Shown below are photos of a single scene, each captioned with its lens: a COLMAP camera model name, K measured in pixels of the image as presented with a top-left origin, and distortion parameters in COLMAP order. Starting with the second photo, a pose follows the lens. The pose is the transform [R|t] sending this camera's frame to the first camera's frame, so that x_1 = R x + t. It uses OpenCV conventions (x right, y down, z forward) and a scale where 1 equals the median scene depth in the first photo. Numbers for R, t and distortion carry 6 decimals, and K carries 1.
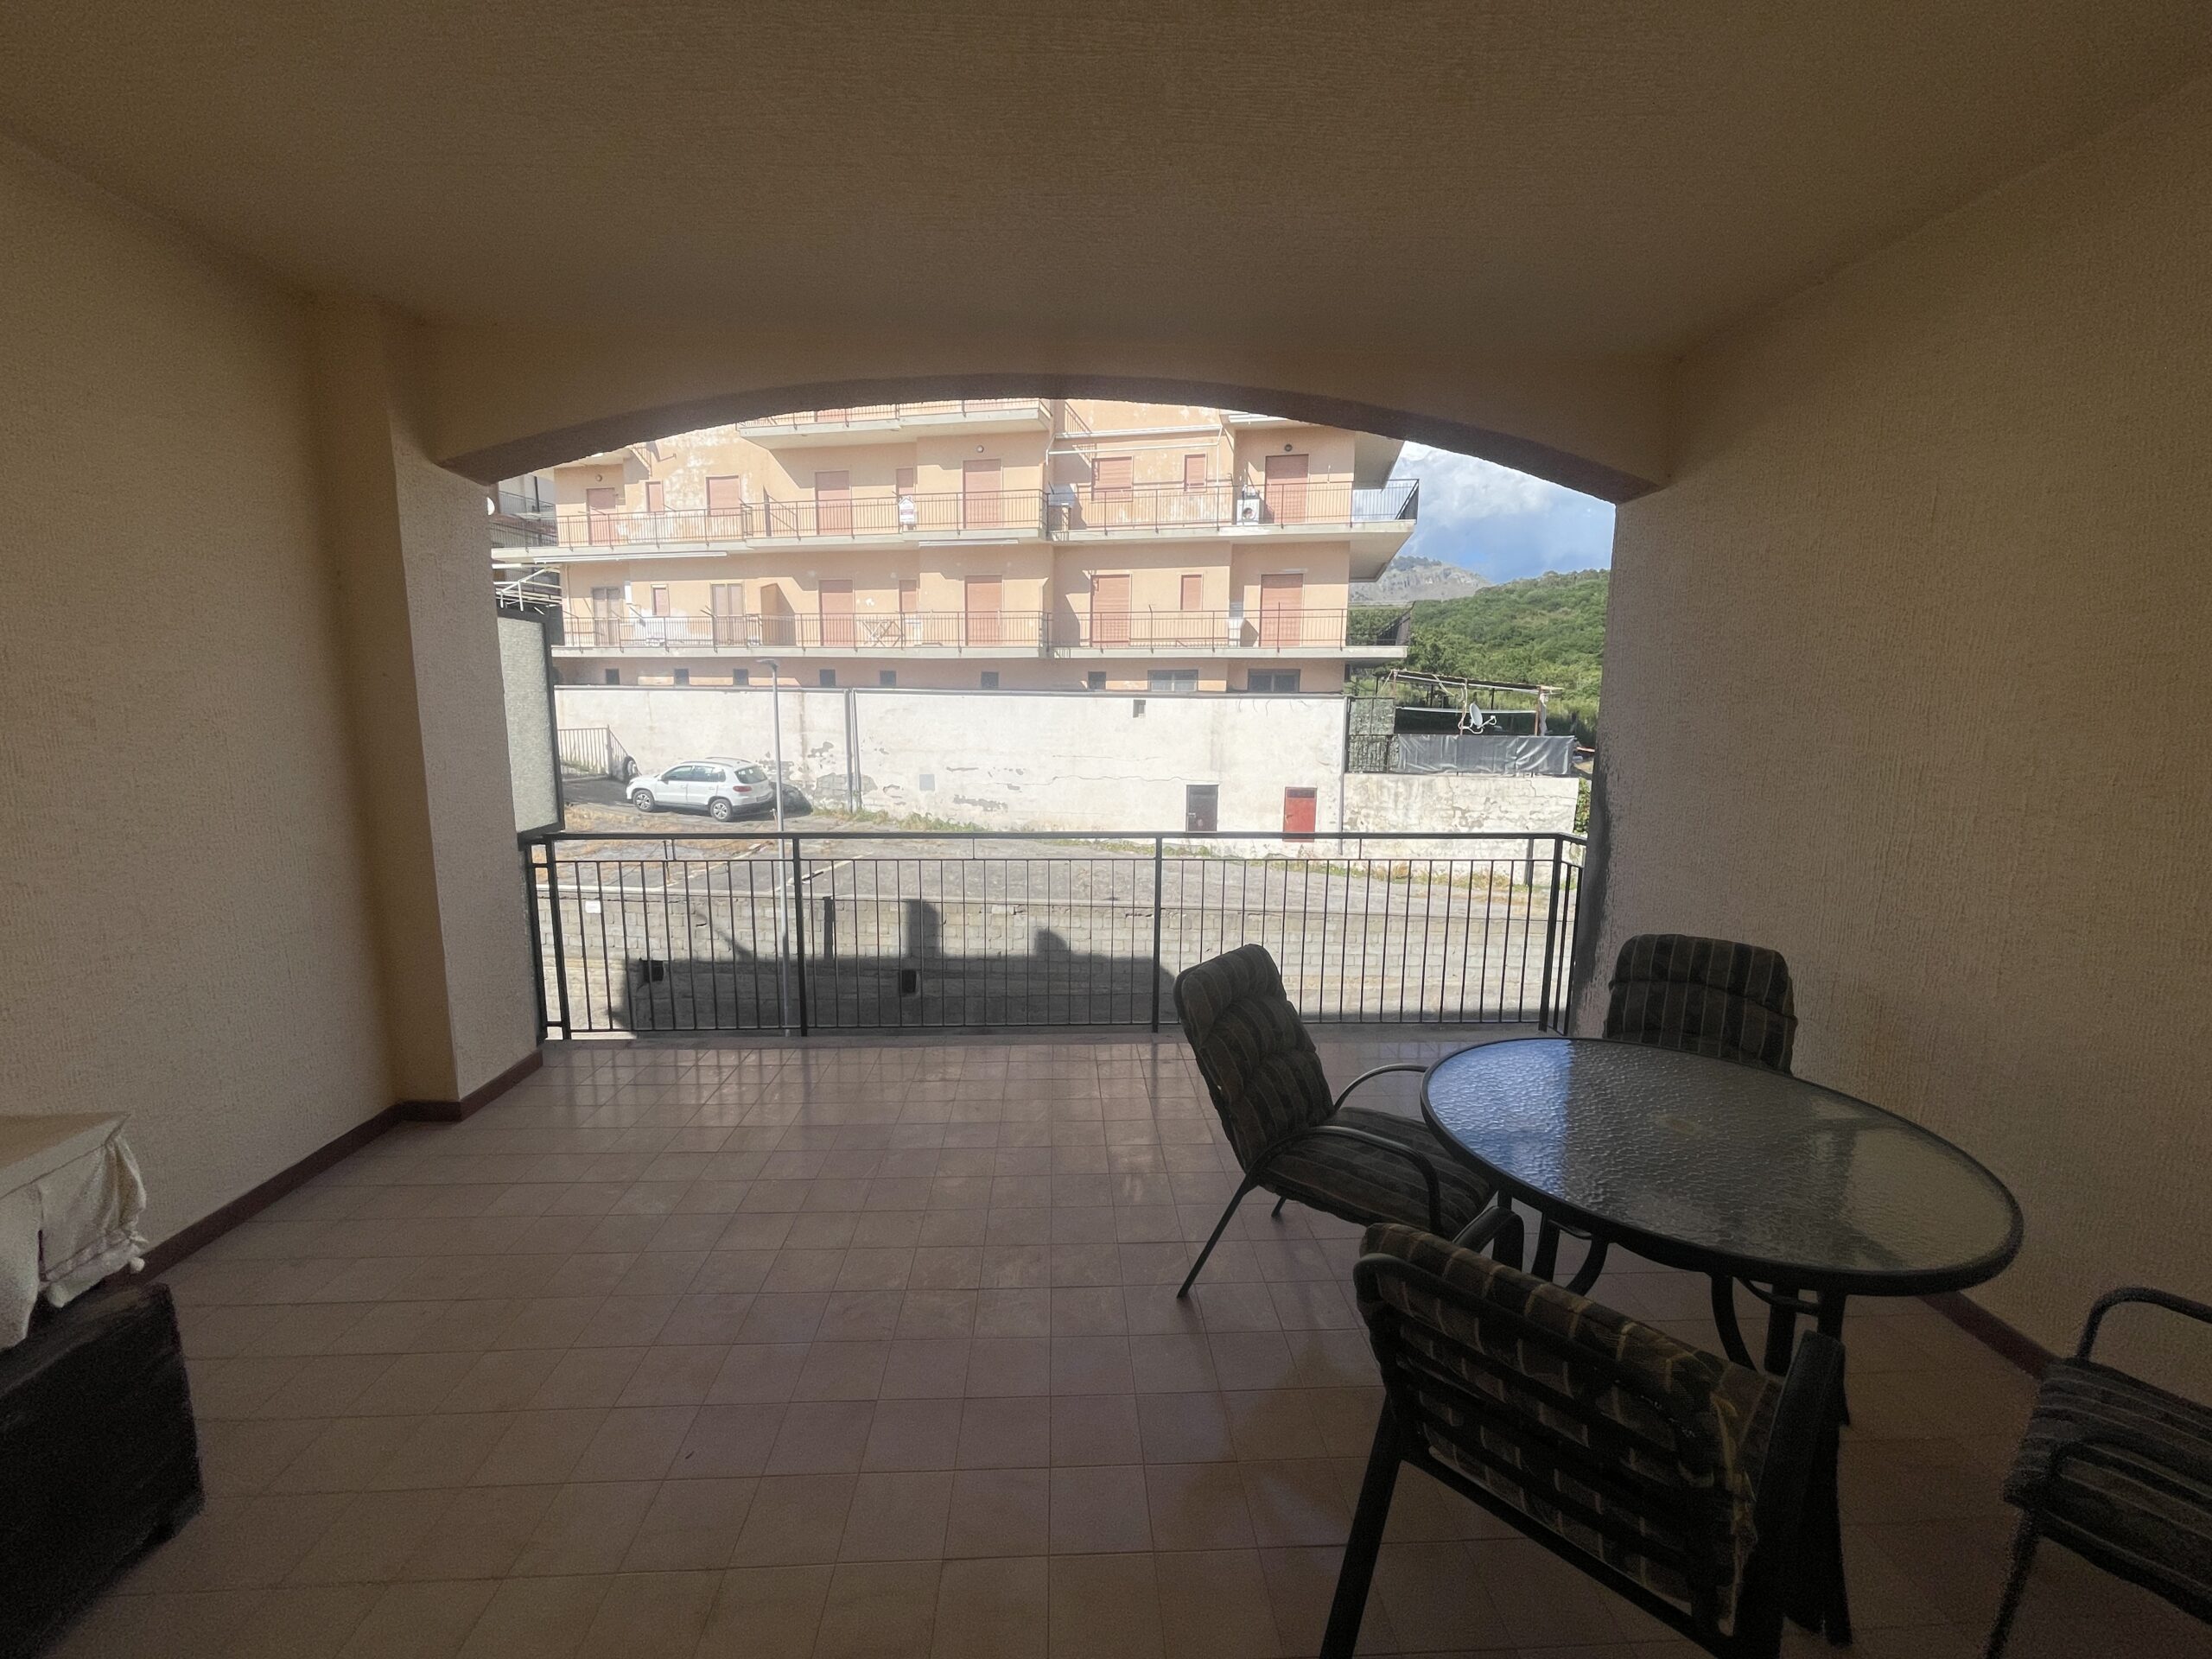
lens RADIAL K [[894.4, 0, 1093.0], [0, 894.4, 830.5], [0, 0, 1]] dist [0.015901, -0.000121]
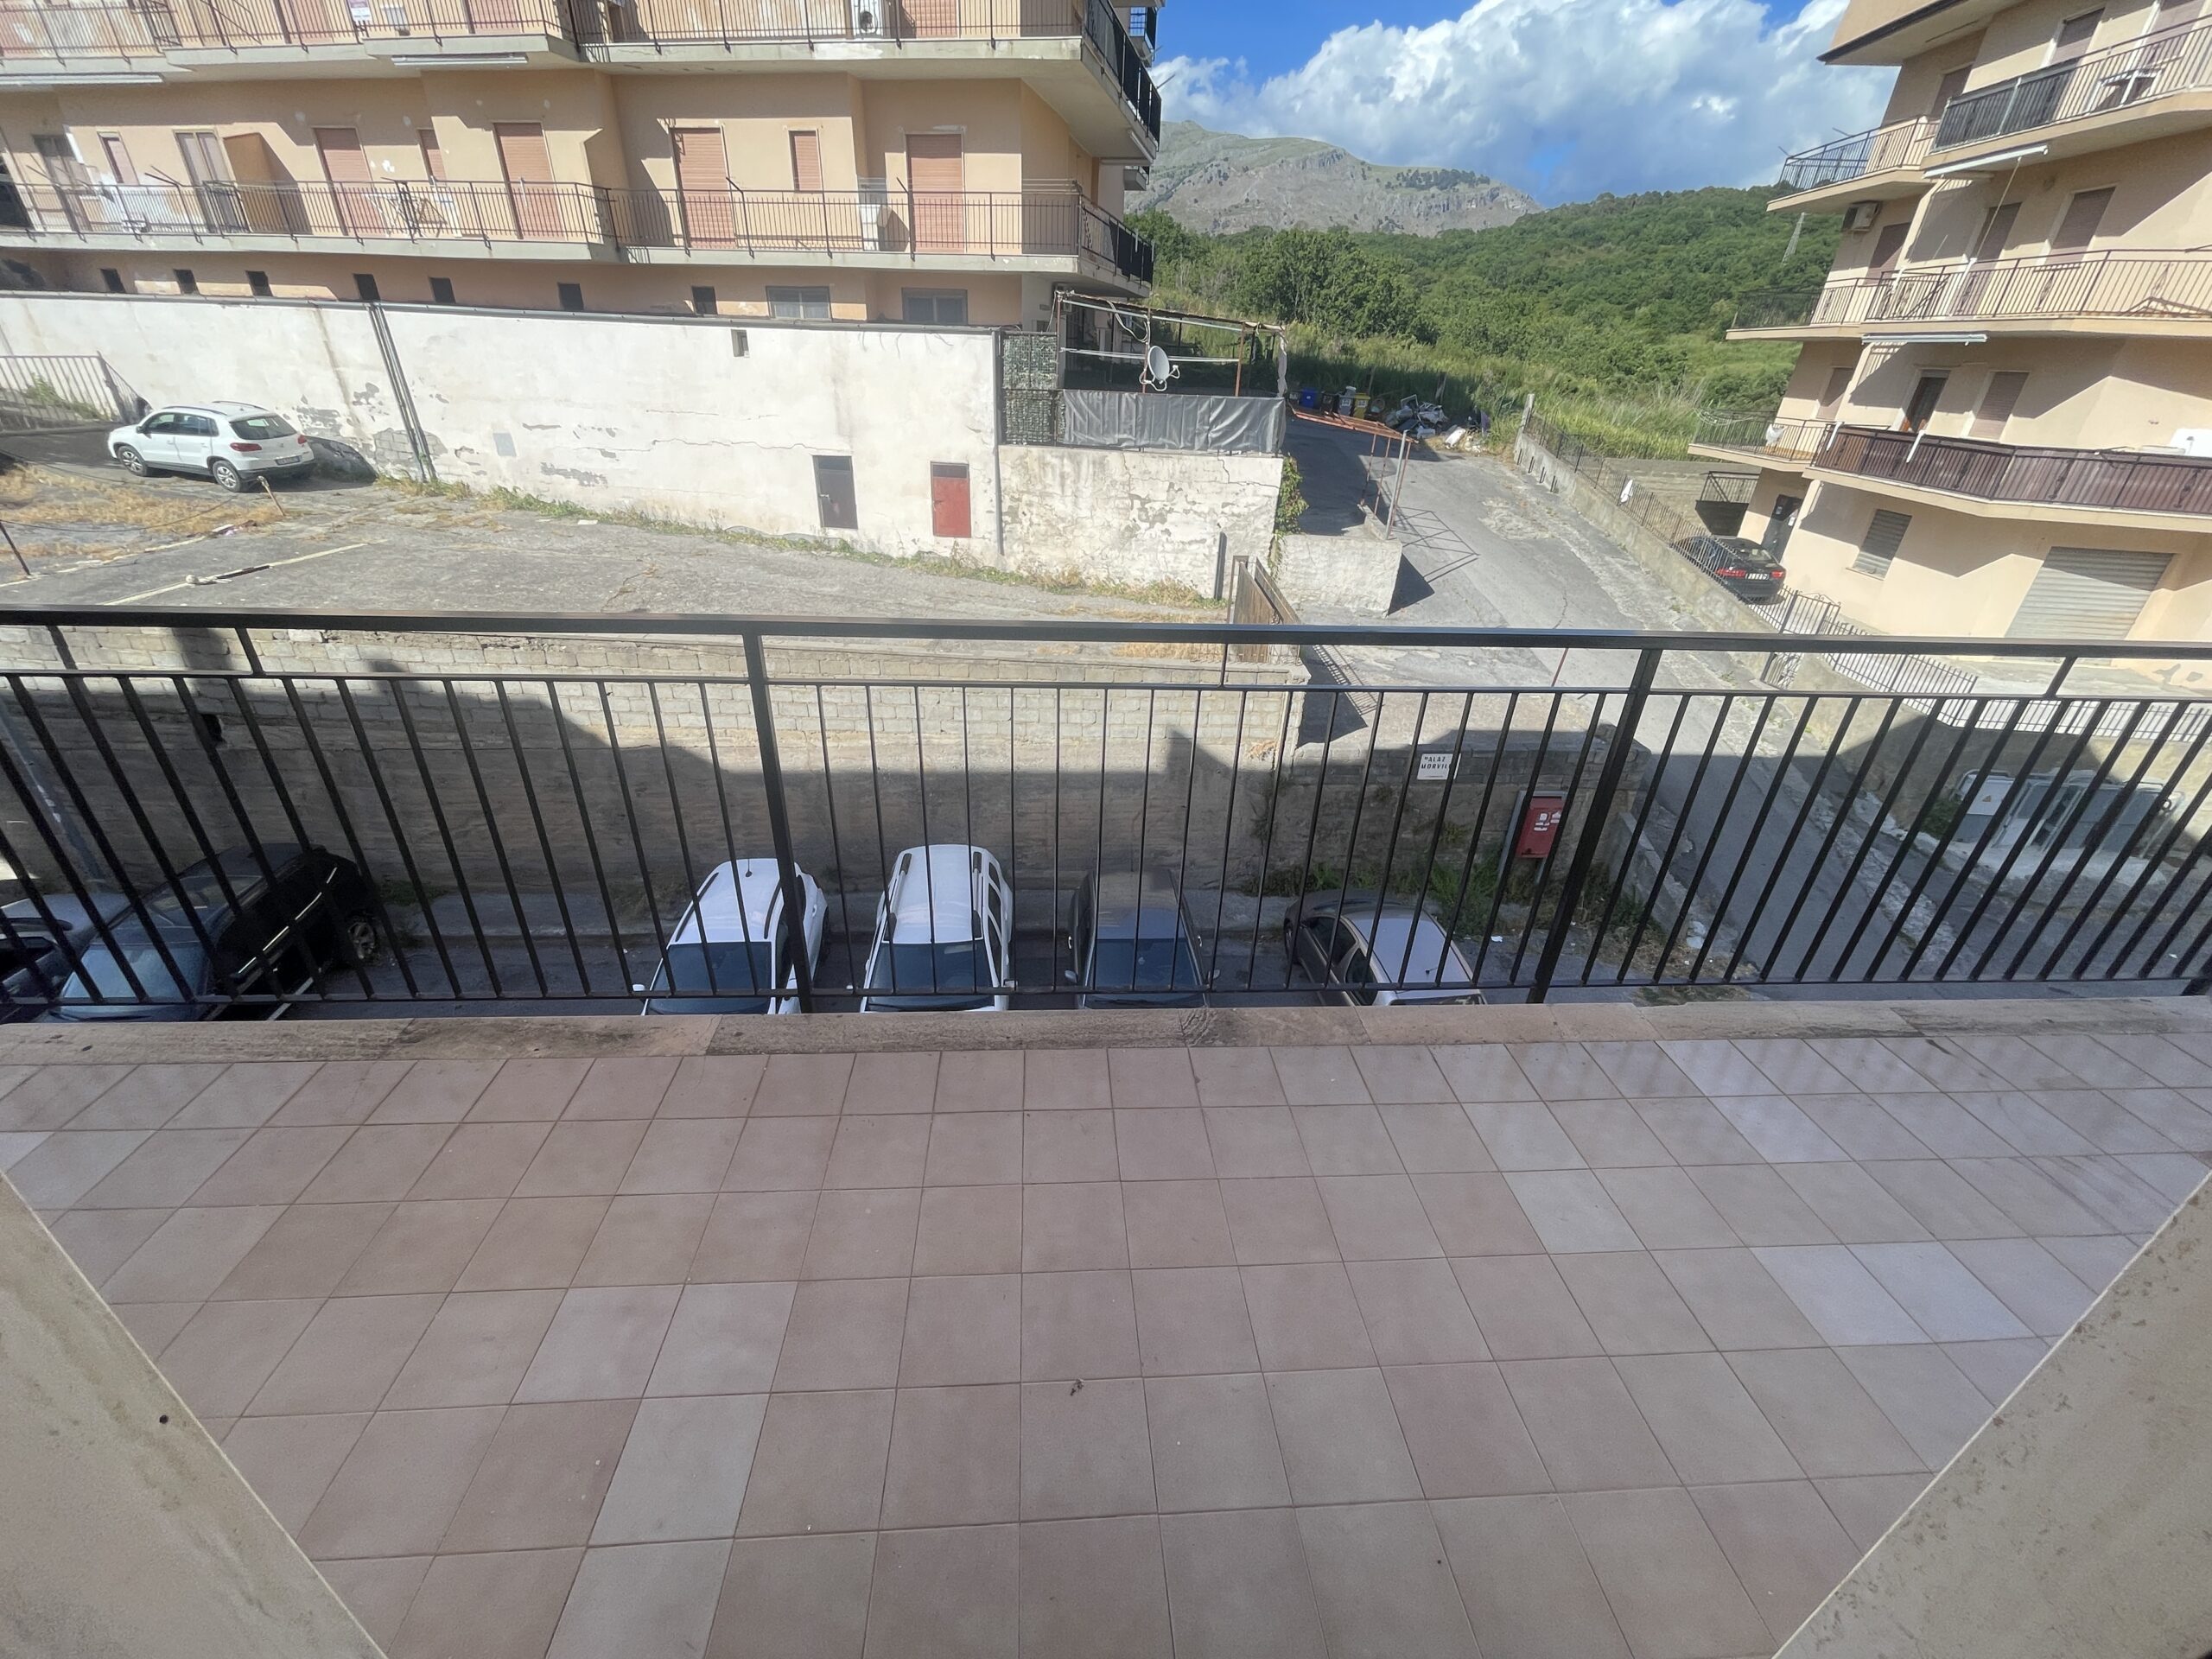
lens RADIAL K [[897.5, 0, 1106.0], [0, 897.5, 829.5], [0, 0, 1]] dist [0.002345, -0.000108]
pose [[0.999631, 0.014274, 0.023095, 0.329914], [-0.021223, 0.941330, 0.336821, -0.013168], [-0.016932, -0.337187, 0.941286, 0.150457]]
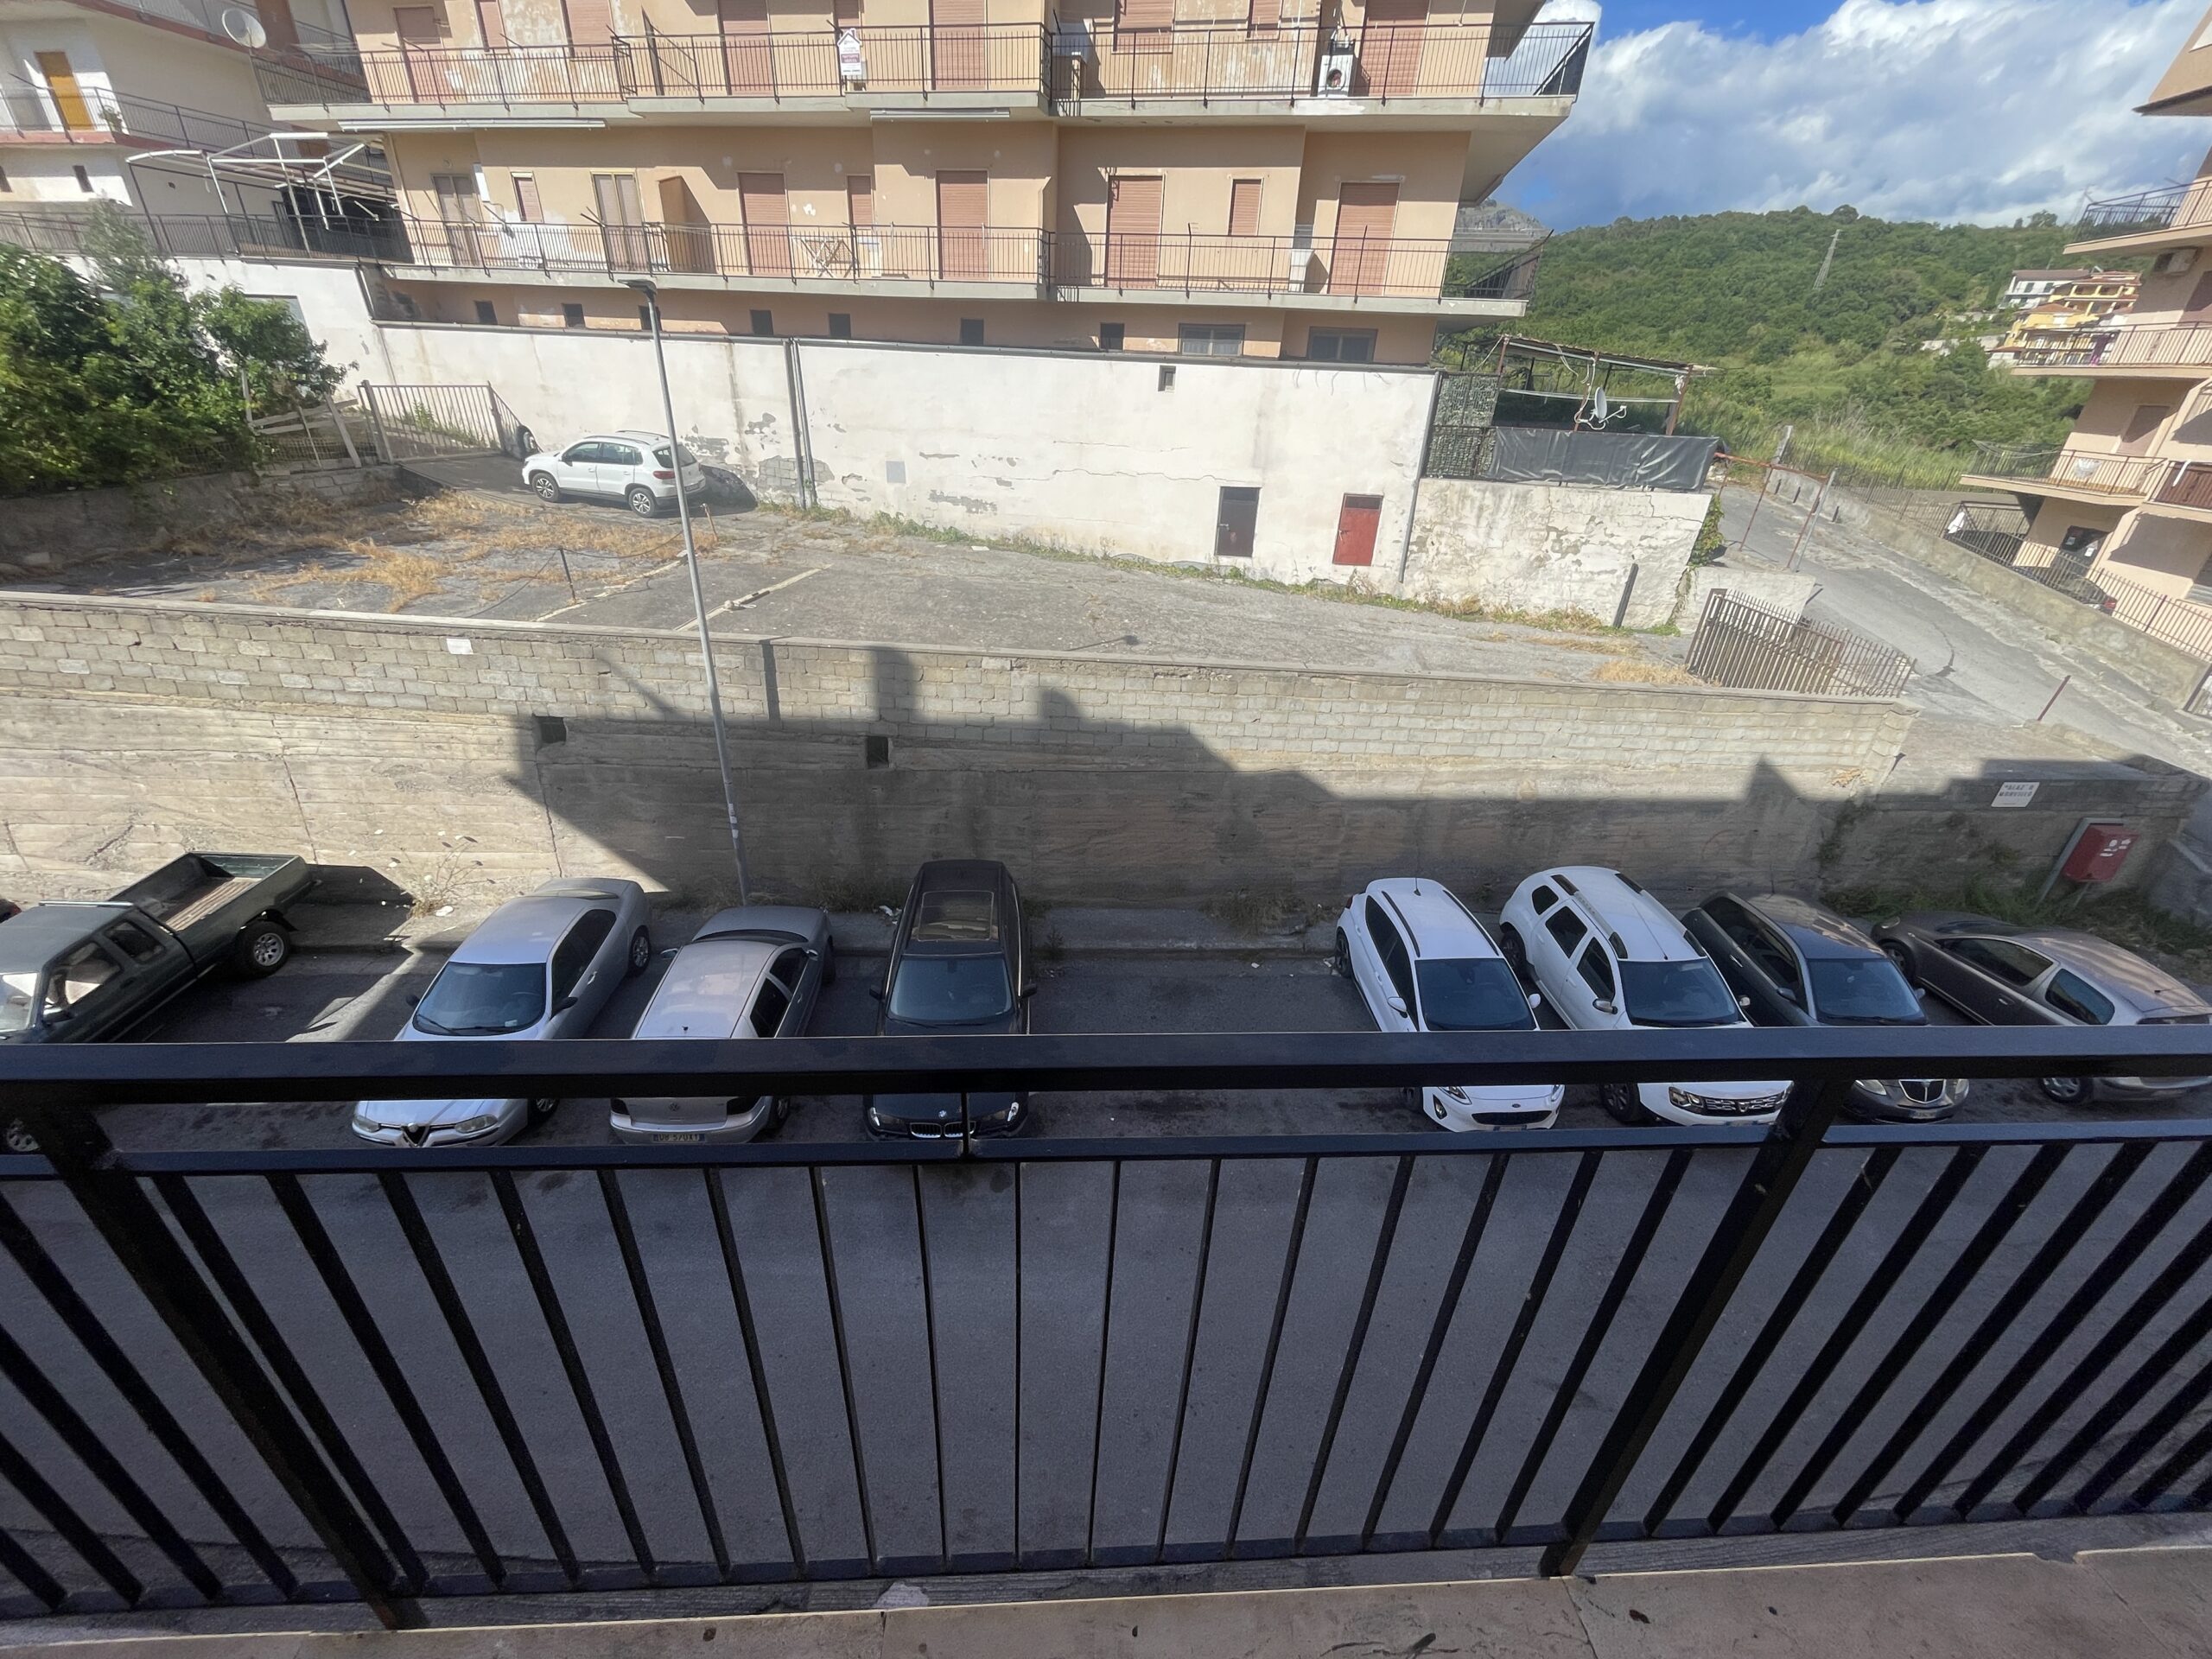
lens RADIAL K [[896.4, 0, 1092.5], [0, 896.4, 830.4], [0, 0, 1]] dist [-0.012002, 0.009365]
pose [[0.999540, 0.021893, 0.020995, -0.019273], [-0.027560, 0.944590, 0.327093, -0.017828], [-0.012671, -0.327521, 0.944759, 0.136369]]
